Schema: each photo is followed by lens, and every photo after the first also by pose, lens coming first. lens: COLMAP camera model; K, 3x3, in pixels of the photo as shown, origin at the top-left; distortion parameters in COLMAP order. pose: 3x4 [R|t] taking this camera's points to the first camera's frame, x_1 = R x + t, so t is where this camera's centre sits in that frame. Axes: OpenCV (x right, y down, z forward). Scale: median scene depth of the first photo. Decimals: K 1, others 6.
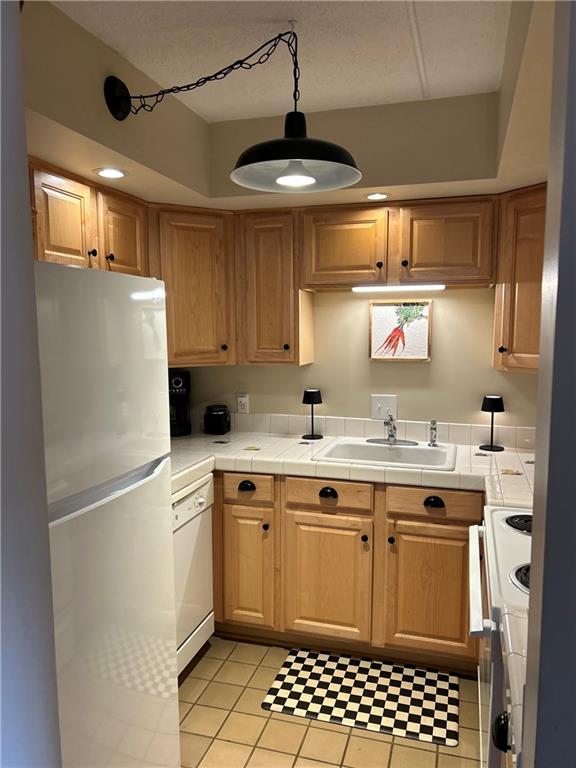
lens RADIAL K [[569.5, 0, 293.3], [0, 569.5, 389.0], [0, 0, 1]] dist [0.047791, -0.056442]
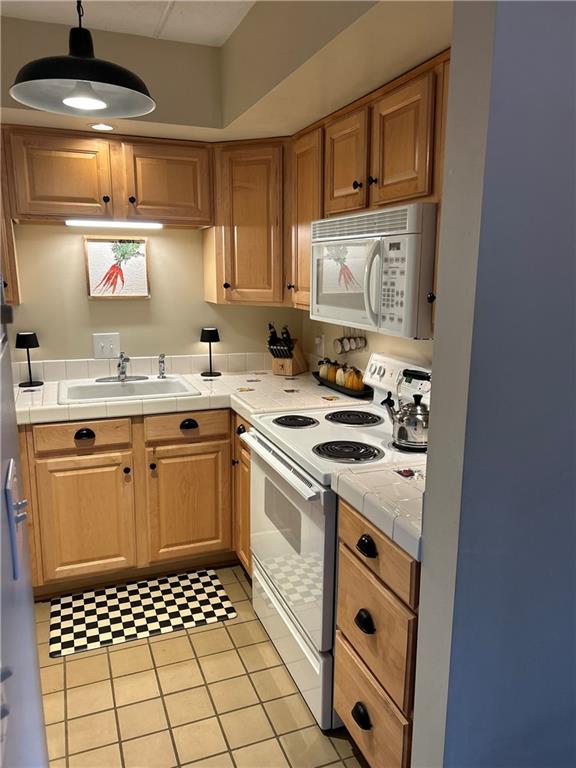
lens RADIAL K [[569.5, 0, 293.3], [0, 569.5, 389.0], [0, 0, 1]] dist [0.047791, -0.056442]
pose [[0.792286, -0.119588, 0.598316, -0.231771], [0.059782, 0.991101, 0.118933, 0.008738], [-0.607215, -0.058460, 0.792384, 0.001115]]
